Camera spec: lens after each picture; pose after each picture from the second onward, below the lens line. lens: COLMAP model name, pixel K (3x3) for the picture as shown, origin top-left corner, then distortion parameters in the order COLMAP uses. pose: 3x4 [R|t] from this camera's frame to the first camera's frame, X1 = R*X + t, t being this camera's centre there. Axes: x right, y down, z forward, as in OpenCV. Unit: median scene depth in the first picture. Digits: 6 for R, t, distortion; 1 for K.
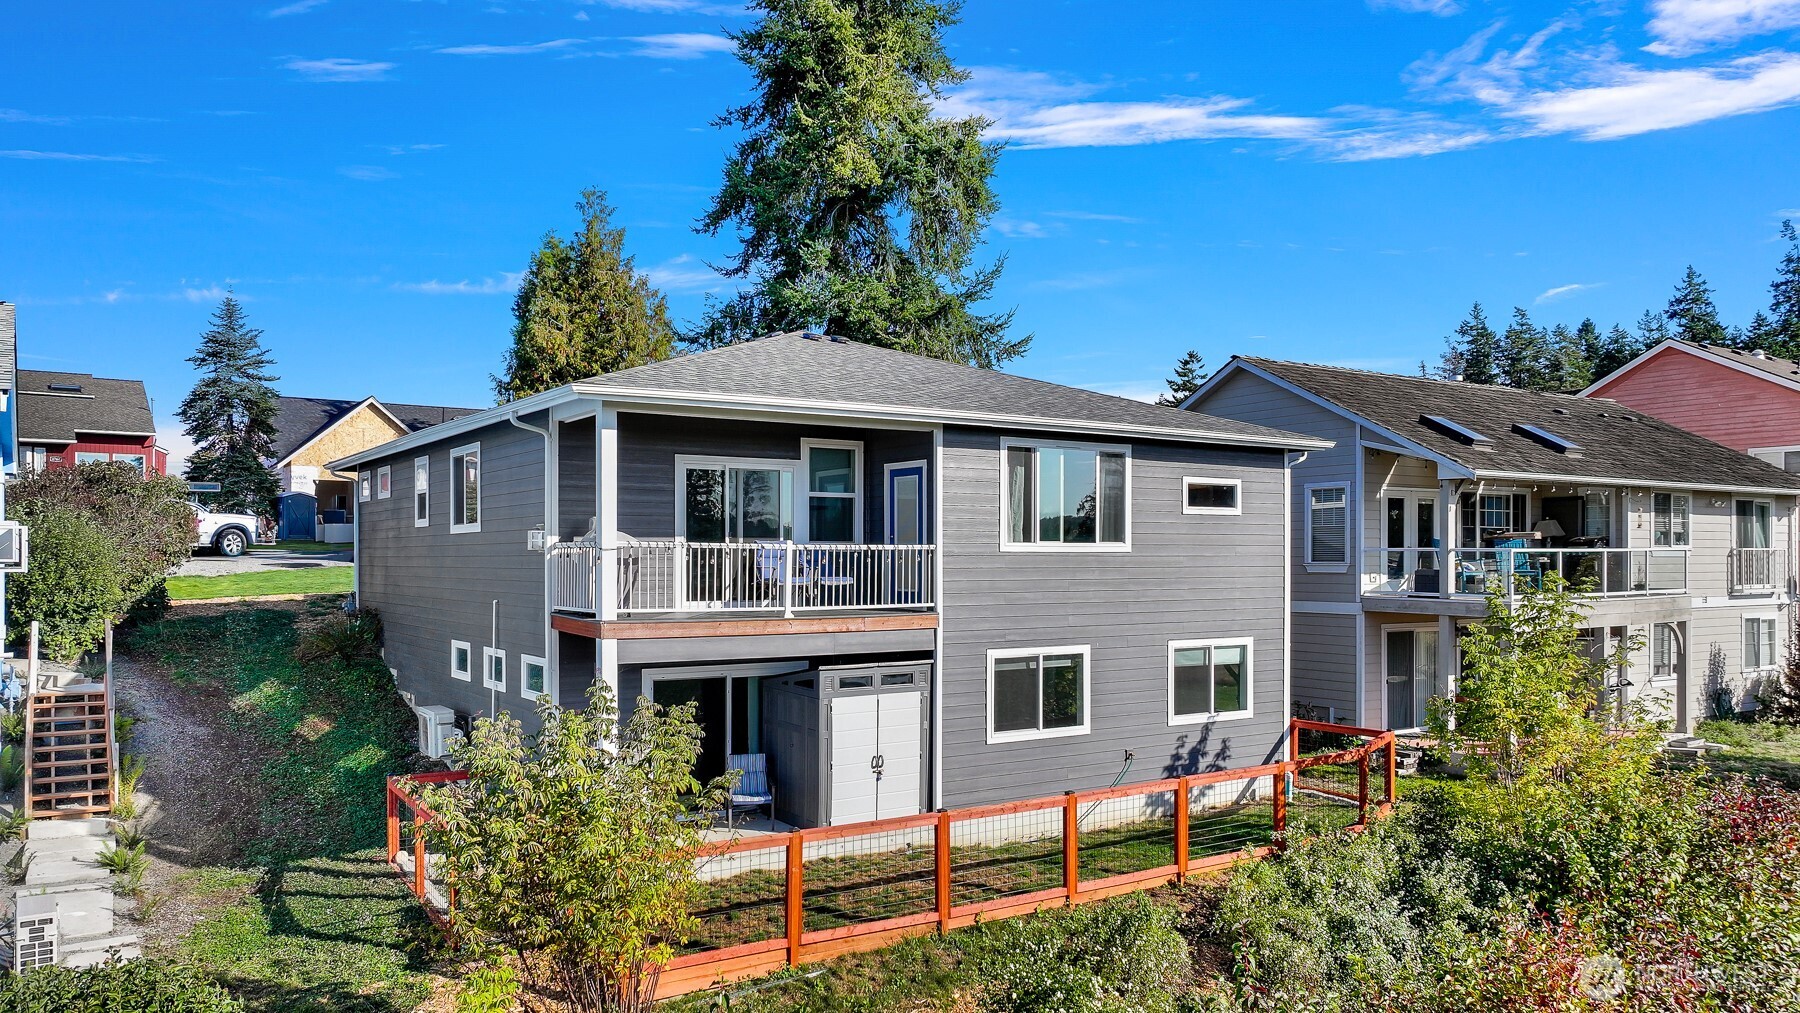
lens RADIAL K [[1305.4, 0, 903.2], [0, 1305.4, 508.3], [0, 0, 1]] dist [-0.004160, 0.000128]
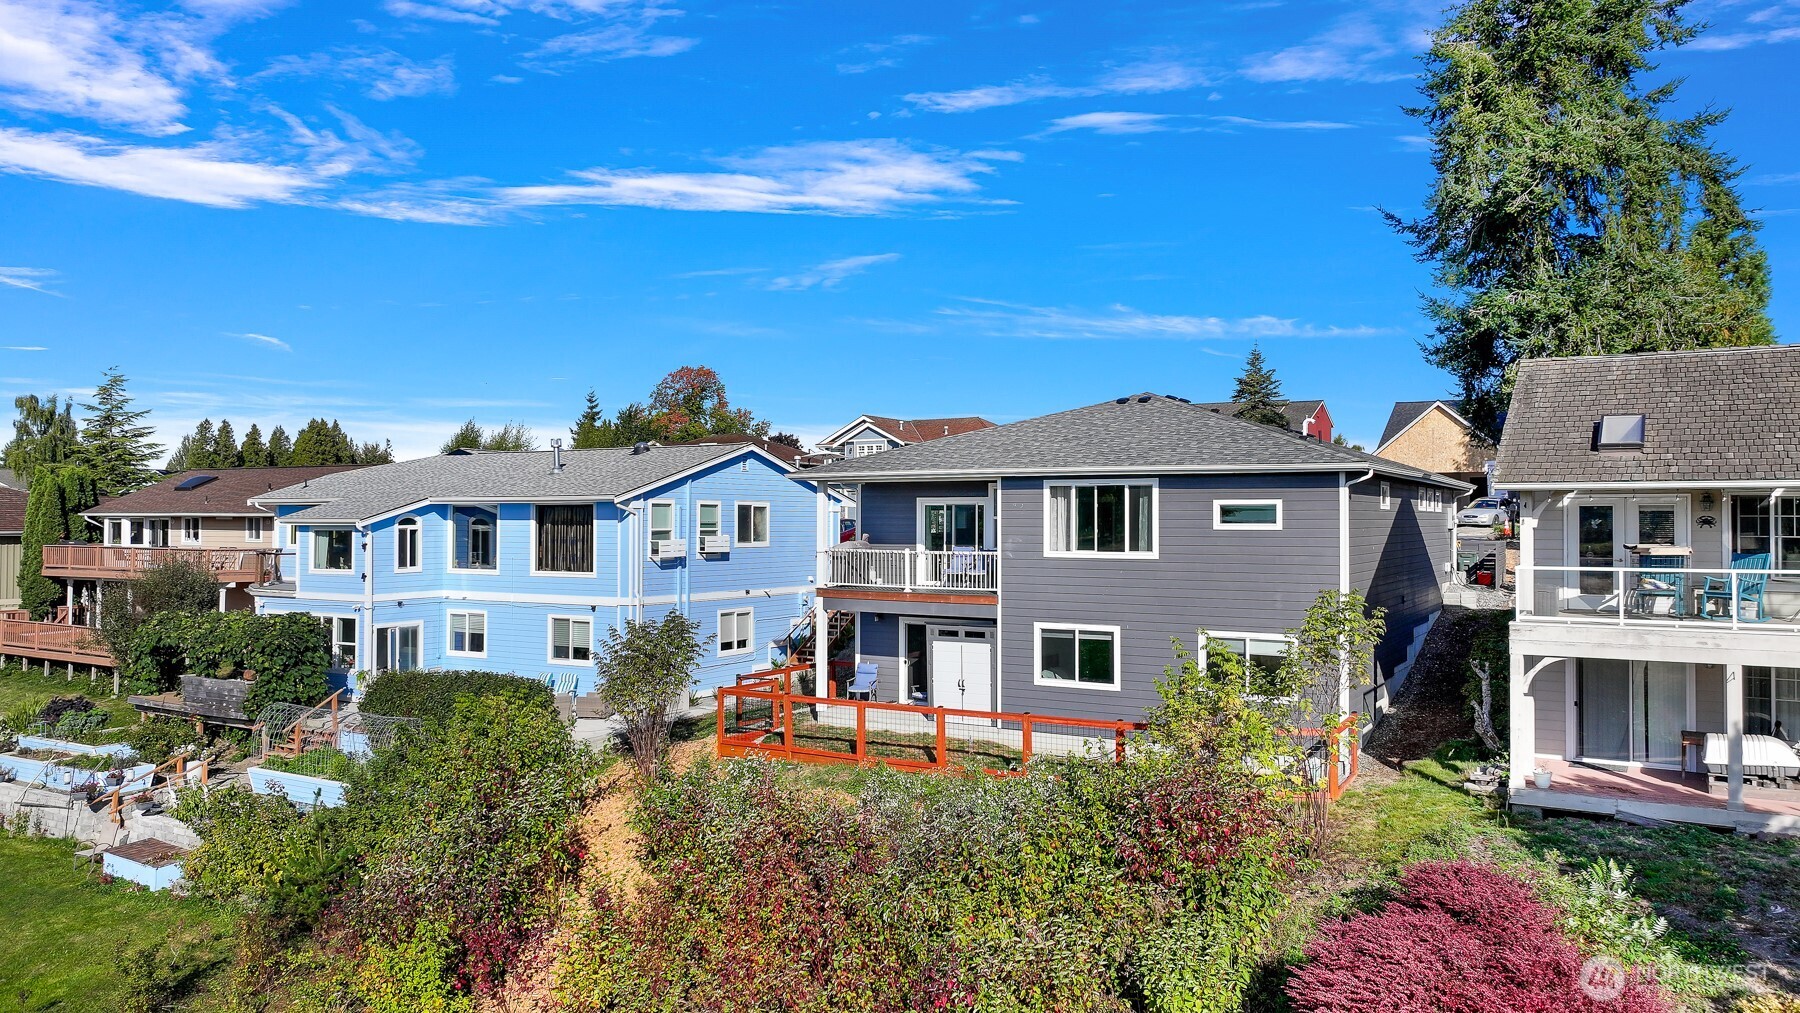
lens RADIAL K [[1305.4, 0, 902.4], [0, 1305.4, 508.5], [0, 0, 1]] dist [-0.004160, 0.000128]
pose [[0.436900, -0.011593, -0.899435, 1.312072], [0.022297, 0.999749, -0.002055, -0.021686], [0.899234, -0.019156, 0.437049, 0.204022]]
